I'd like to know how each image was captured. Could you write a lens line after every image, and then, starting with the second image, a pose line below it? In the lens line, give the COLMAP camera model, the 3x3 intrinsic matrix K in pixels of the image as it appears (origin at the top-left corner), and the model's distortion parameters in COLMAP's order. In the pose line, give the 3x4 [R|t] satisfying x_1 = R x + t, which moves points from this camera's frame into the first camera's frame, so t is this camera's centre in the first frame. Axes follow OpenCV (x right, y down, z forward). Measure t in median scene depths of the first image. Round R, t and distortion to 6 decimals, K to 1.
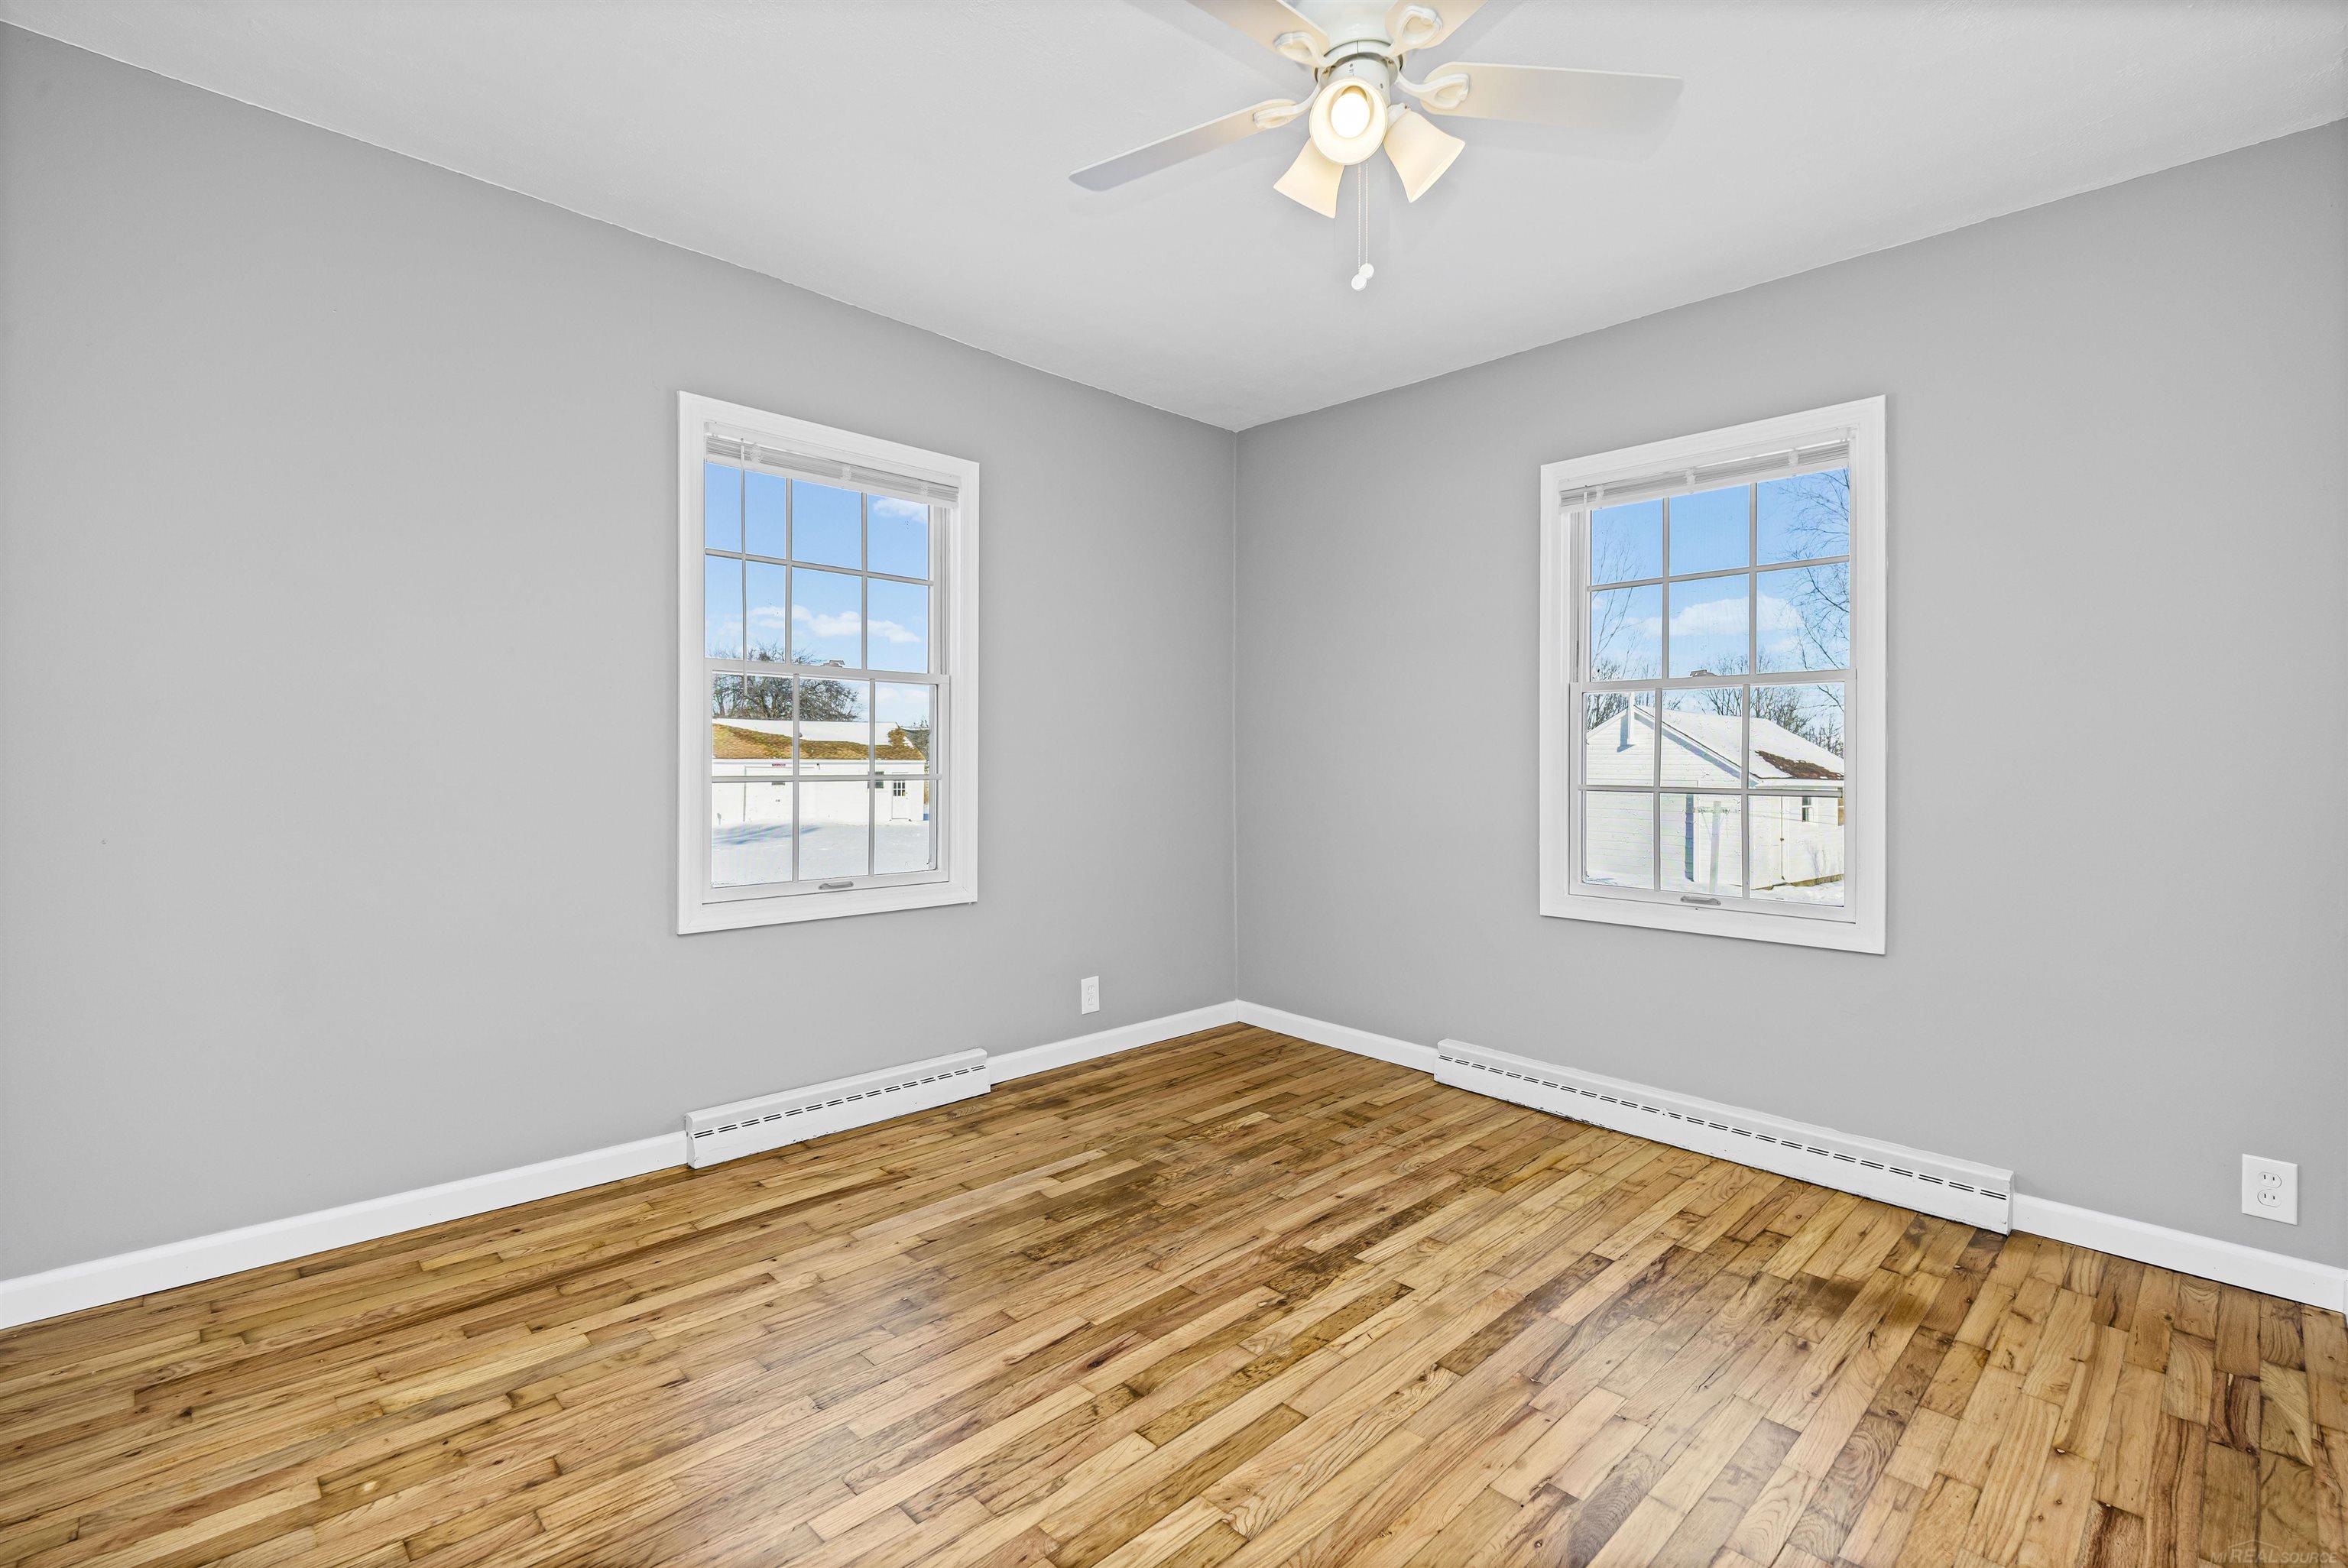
lens RADIAL K [[1053.9, 0, 1173.6], [0, 1053.9, 771.8], [0, 0, 1]] dist [-0.000738, -0.000125]
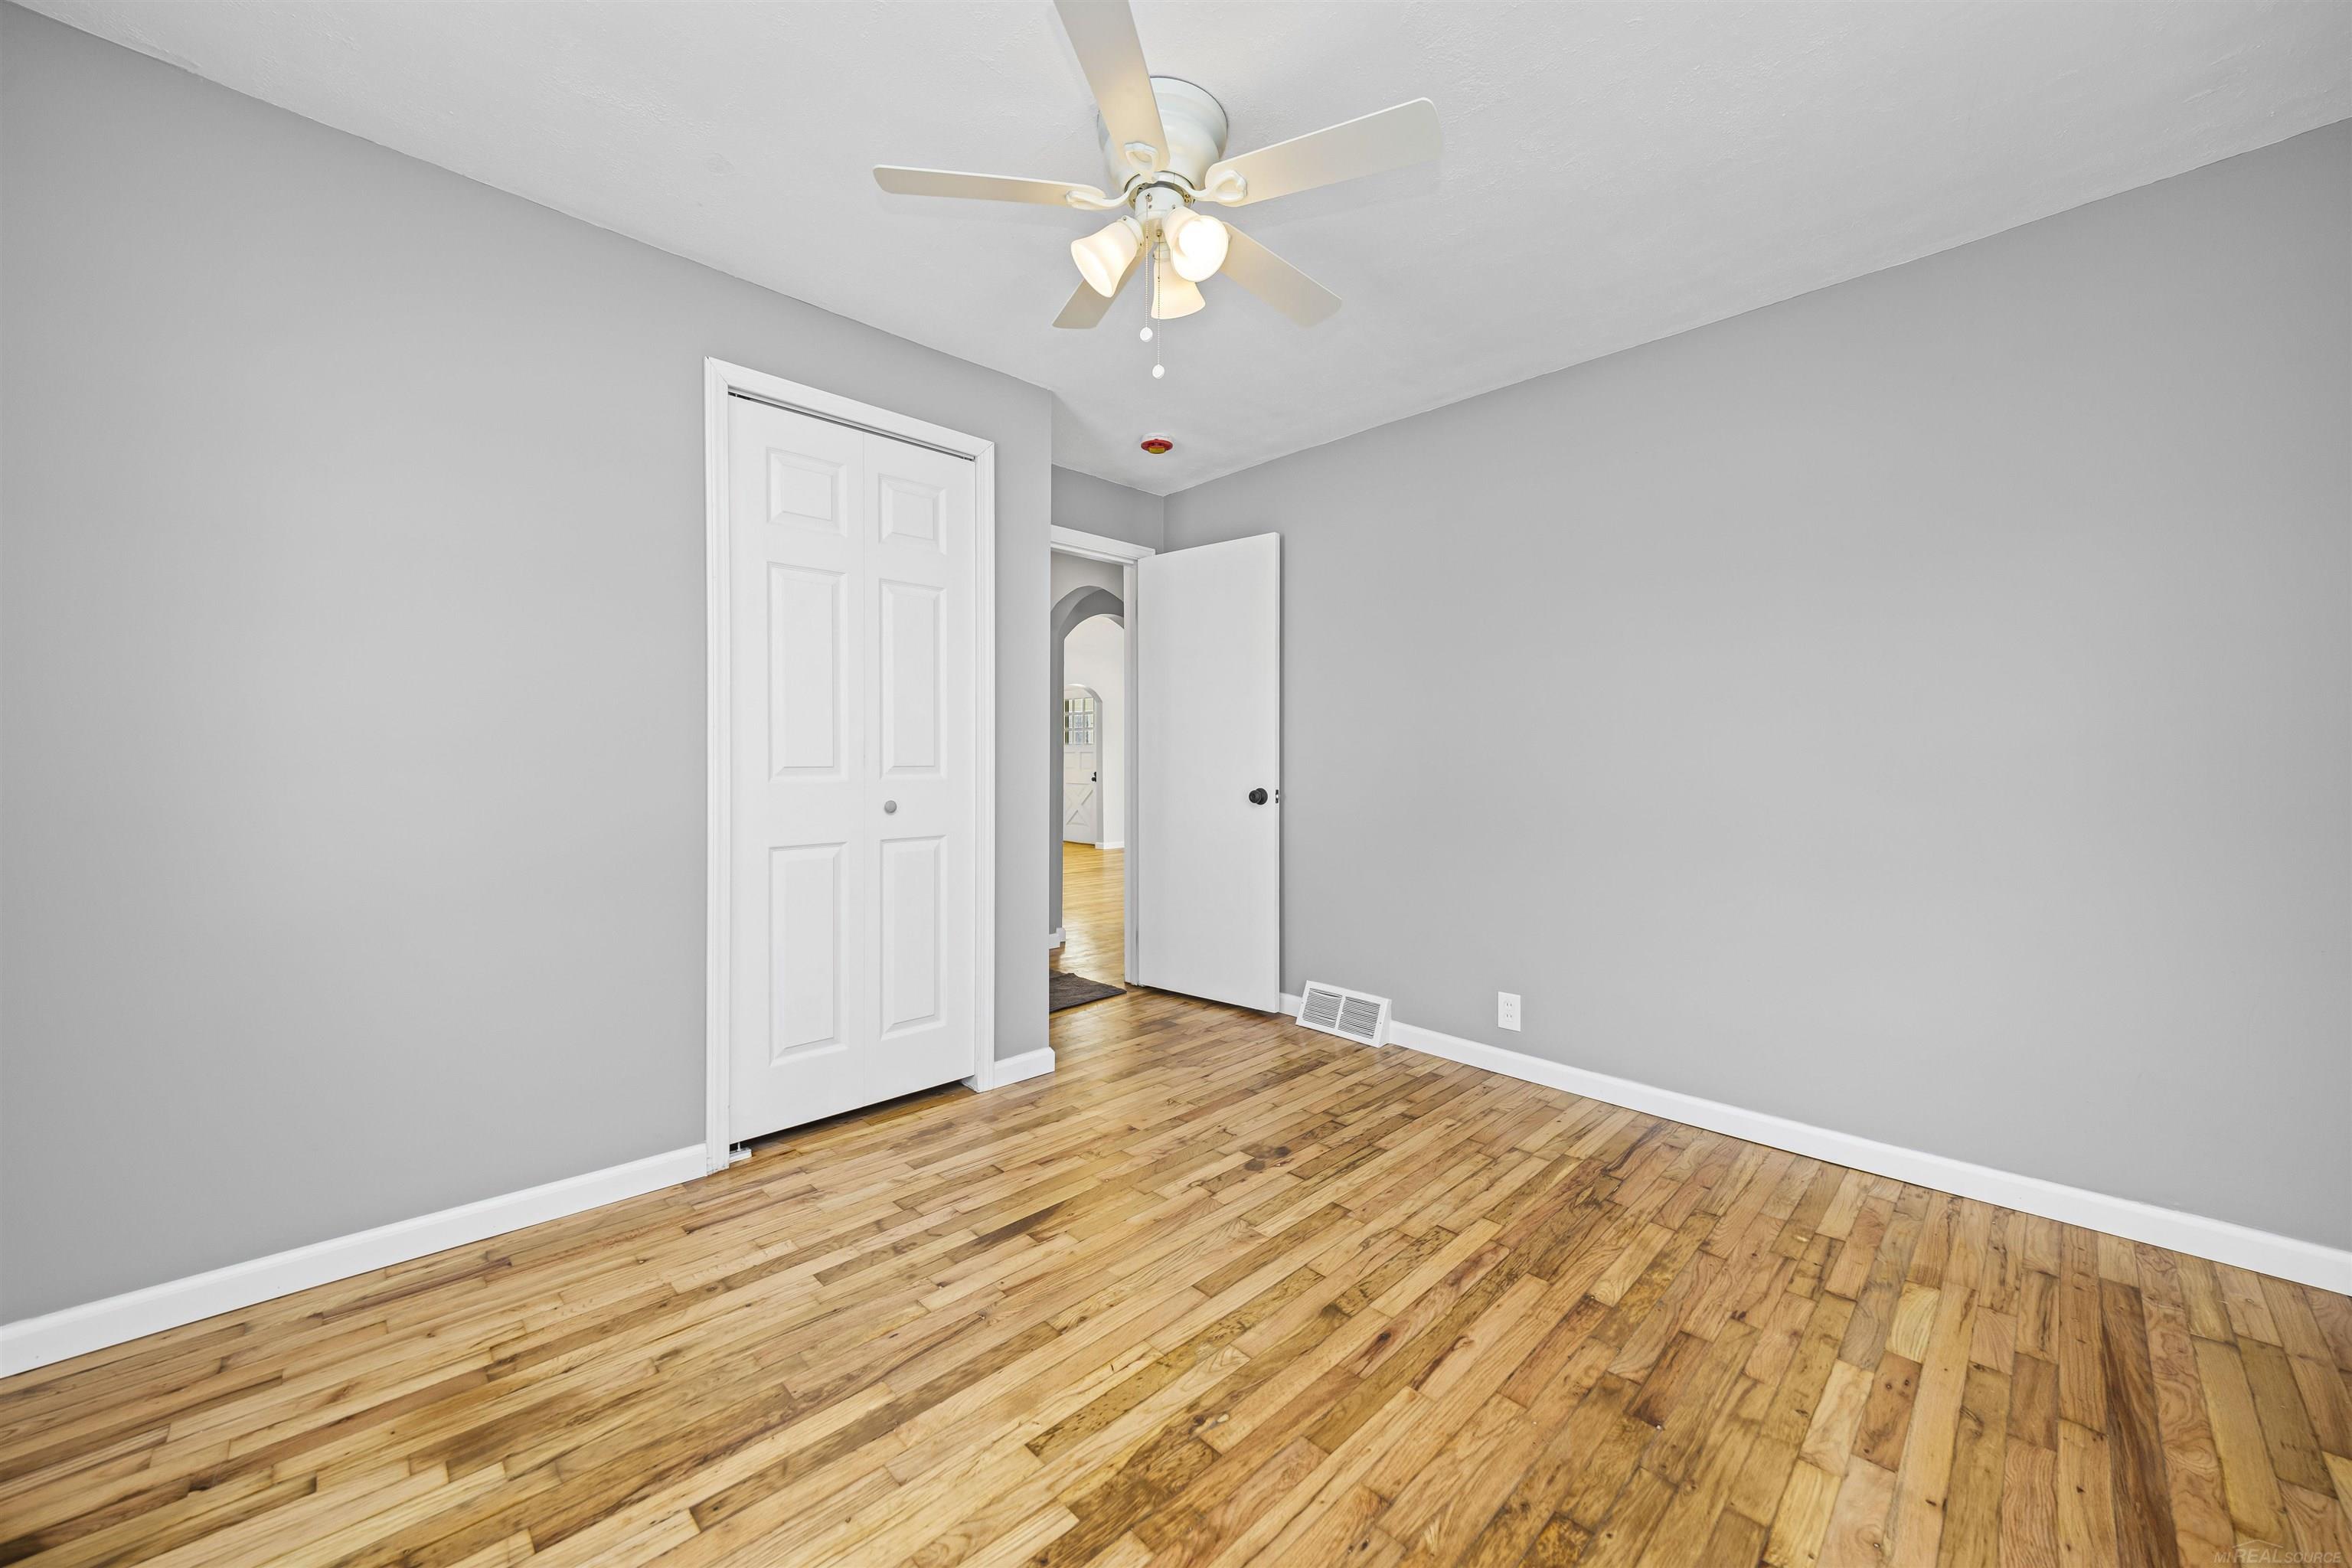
lens RADIAL K [[871.8, 0, 1174.2], [0, 871.8, 763.0], [0, 0, 1]] dist [0.001100, -0.002972]
pose [[-0.999848, -0.017386, -0.001408, 0.142529], [-0.017401, 0.999788, 0.011036, -0.018587], [0.001216, 0.011059, -0.999938, 1.800840]]
